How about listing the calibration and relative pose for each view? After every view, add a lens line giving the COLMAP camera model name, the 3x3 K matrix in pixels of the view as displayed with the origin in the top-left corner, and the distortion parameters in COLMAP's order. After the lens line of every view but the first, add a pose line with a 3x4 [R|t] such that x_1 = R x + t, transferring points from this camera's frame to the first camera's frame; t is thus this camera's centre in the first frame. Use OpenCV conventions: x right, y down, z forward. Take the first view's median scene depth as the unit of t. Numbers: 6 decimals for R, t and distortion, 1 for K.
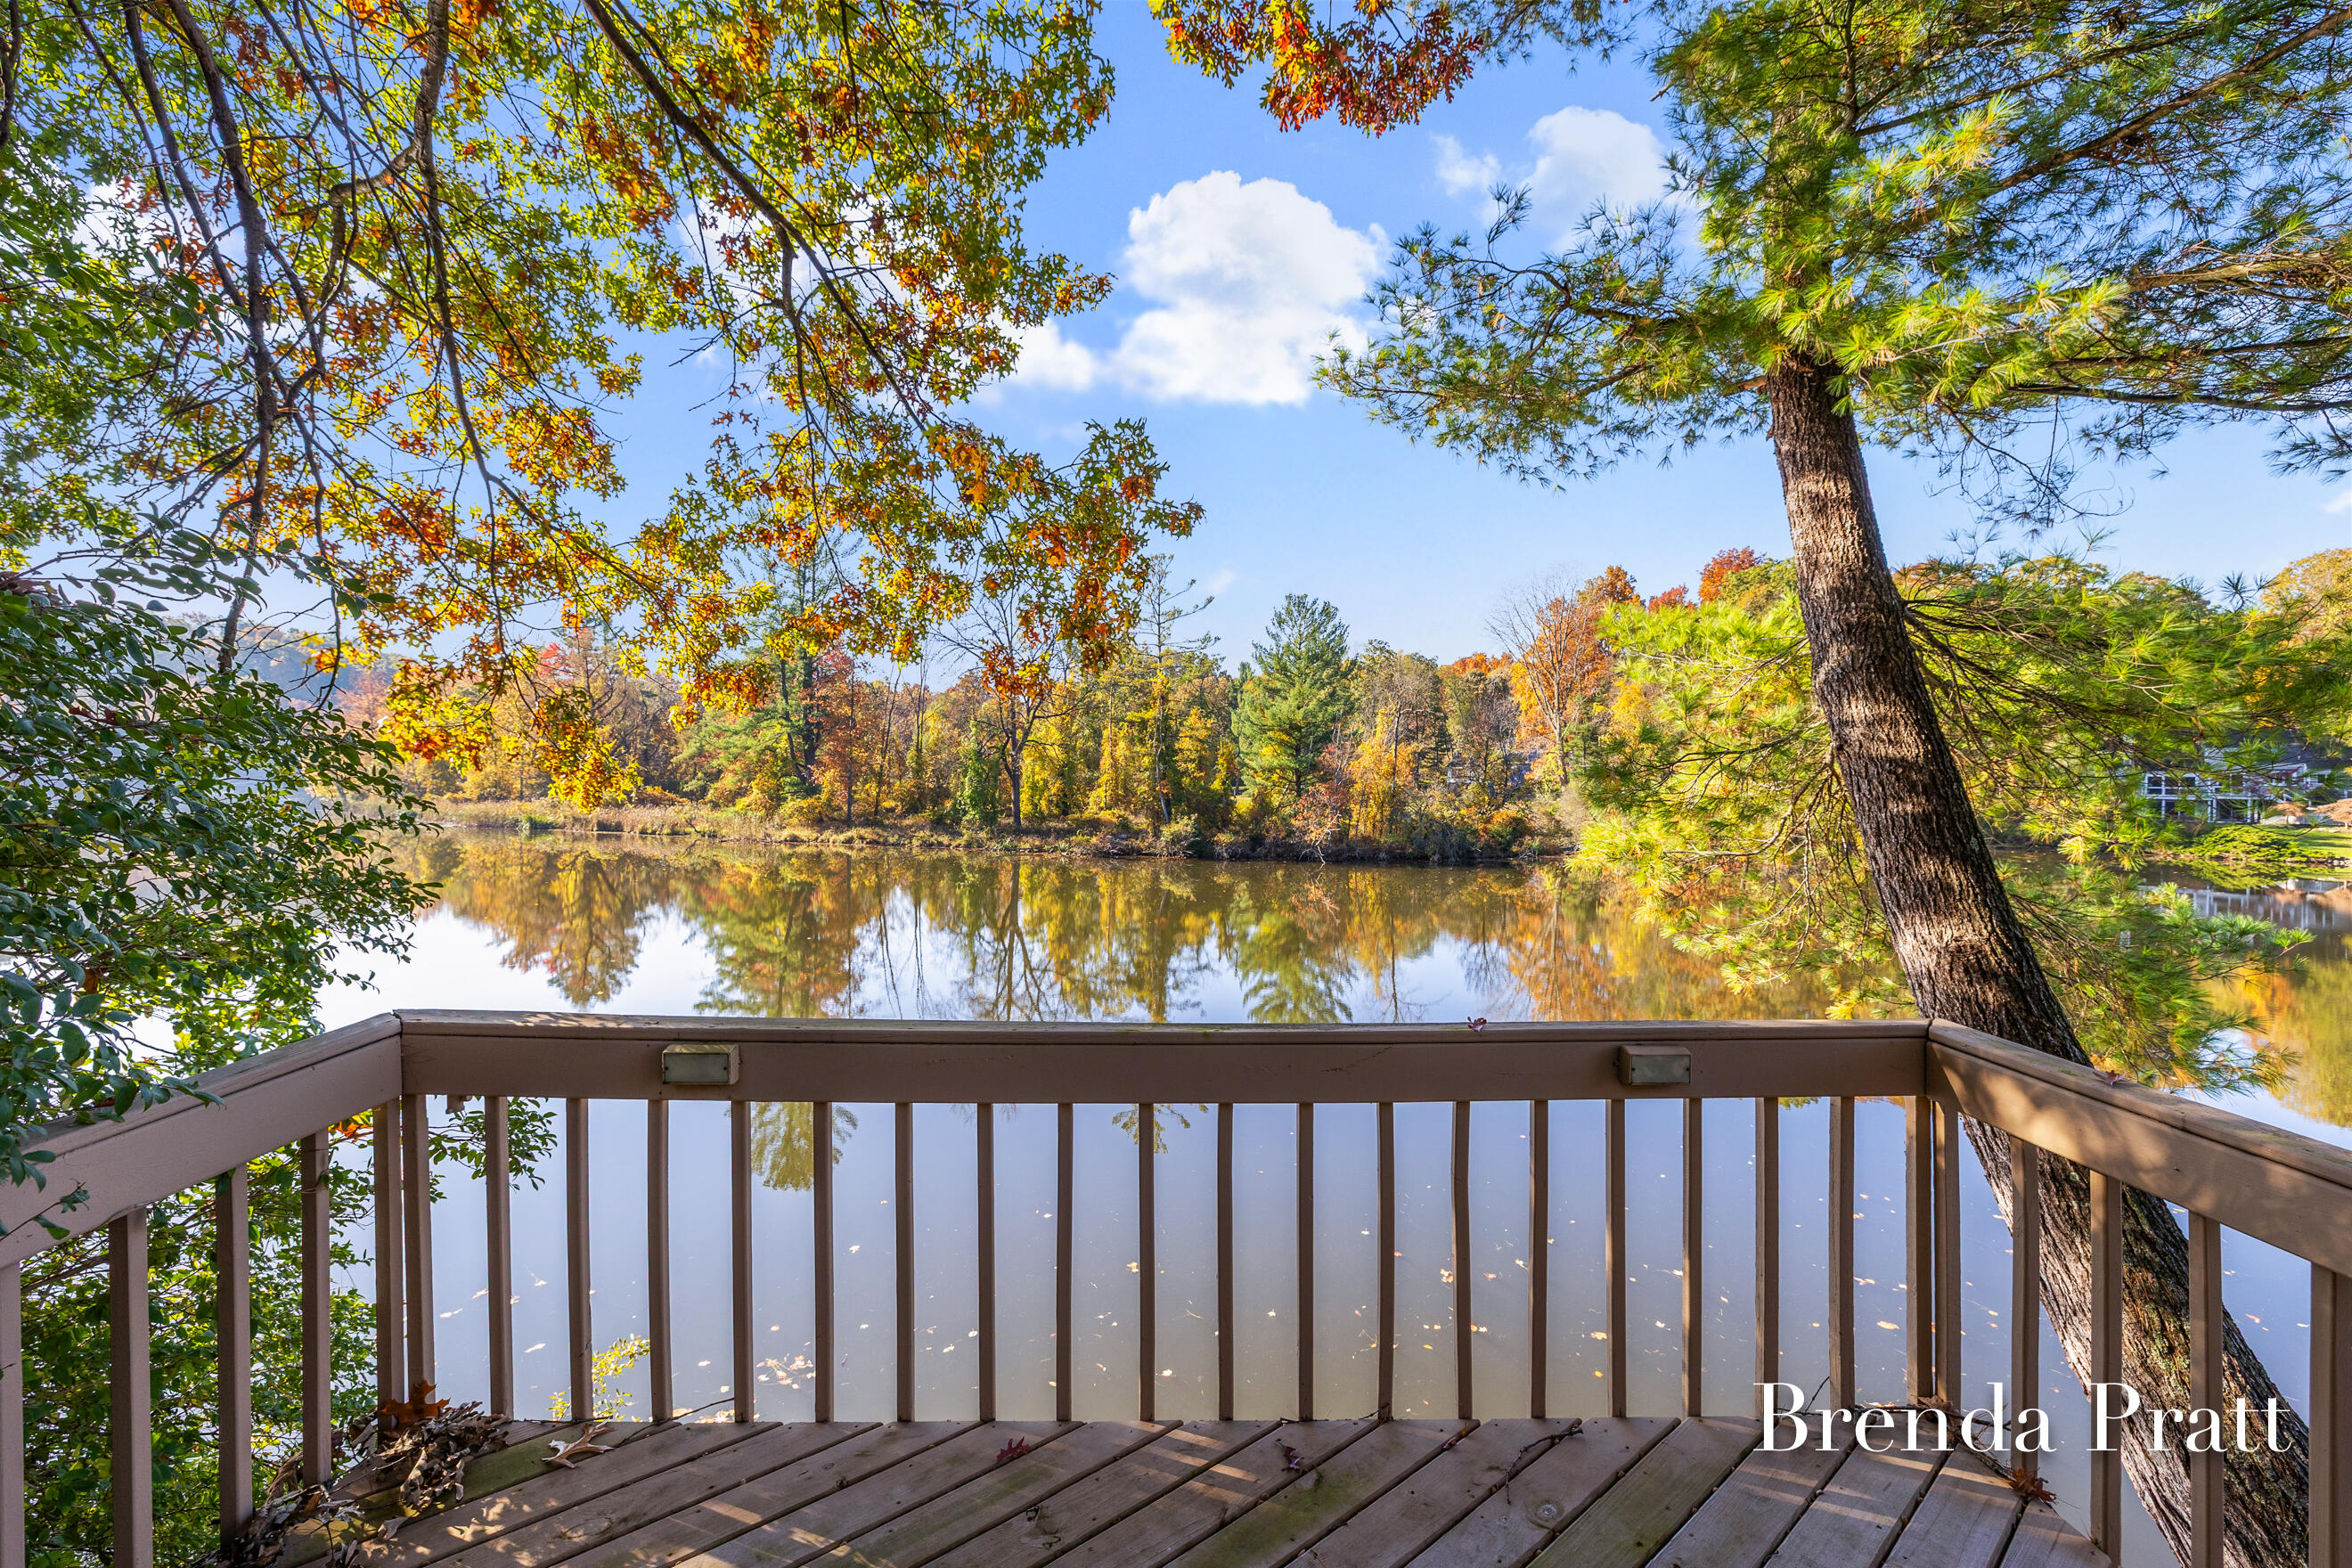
lens RADIAL K [[994.1, 0, 1177.9], [0, 994.1, 784.4], [0, 0, 1]] dist [-0.000122, 0.000033]
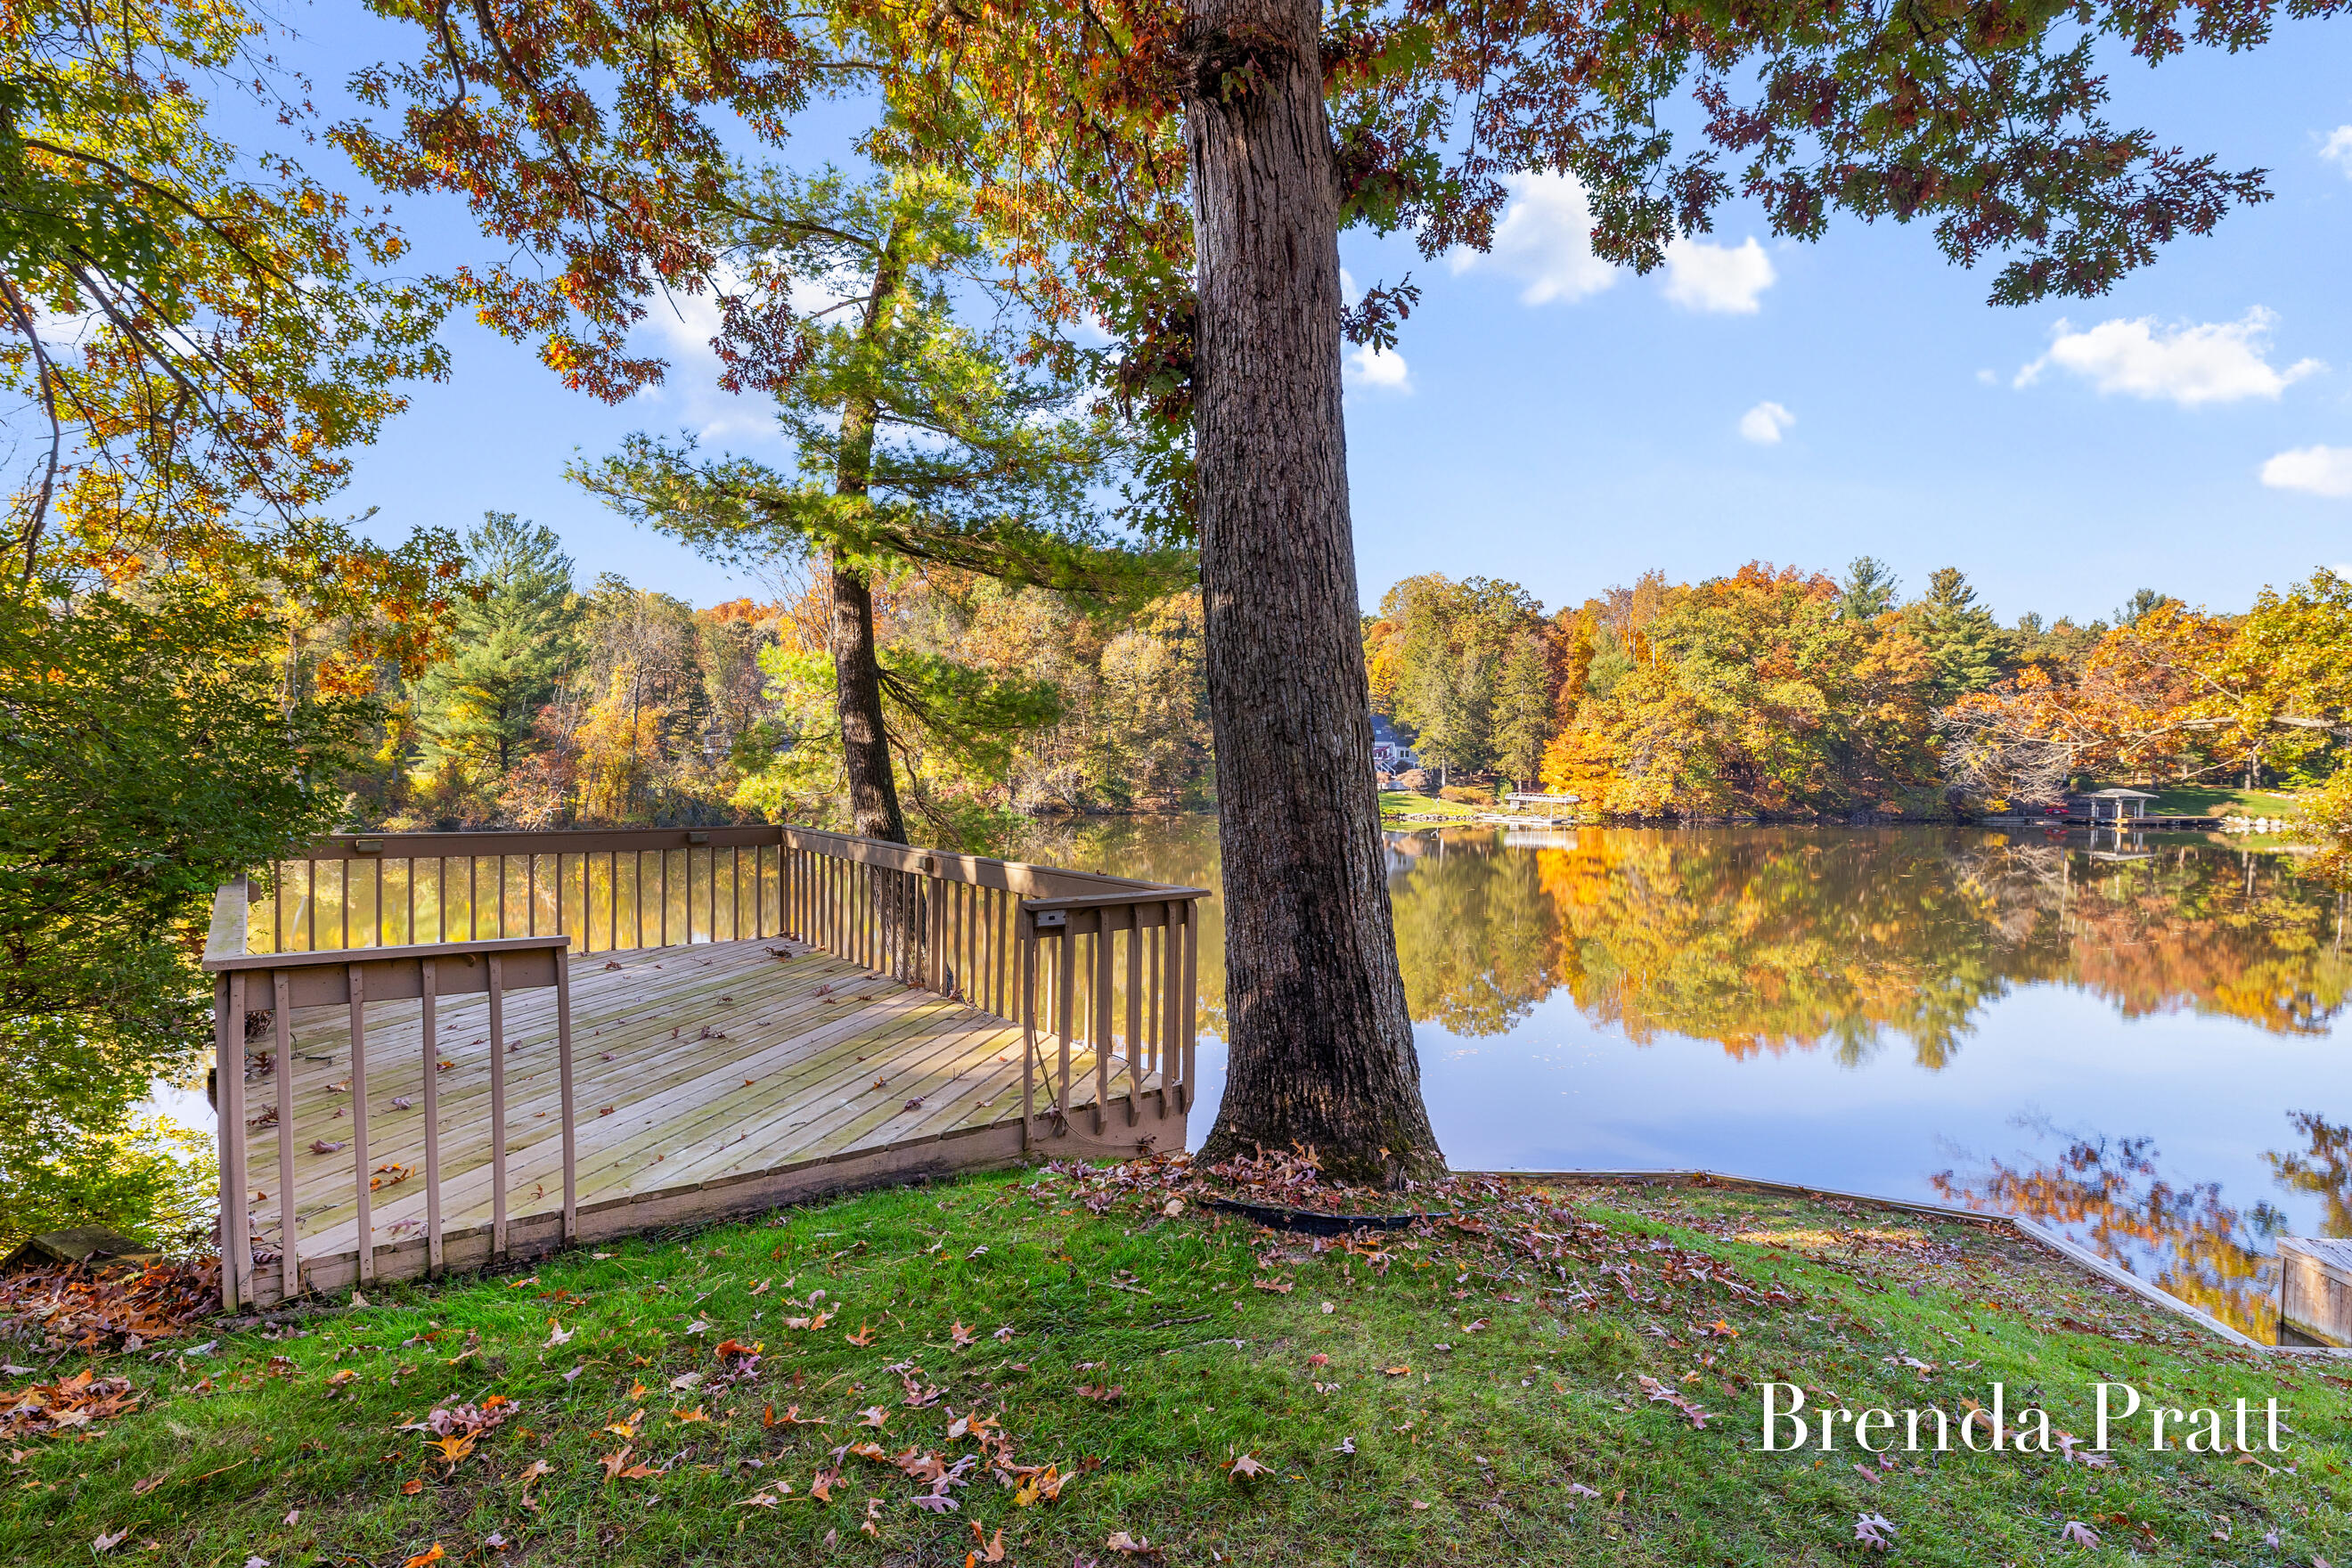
lens RADIAL K [[1221.8, 0, 1177.5], [0, 1221.8, 763.2], [0, 0, 1]] dist [0.002471, 0.000811]
pose [[0.807664, -0.000099, 0.589643, -0.019694], [-0.003440, 0.999982, 0.004881, 0.000189], [-0.589633, -0.005971, 0.807650, -0.100366]]
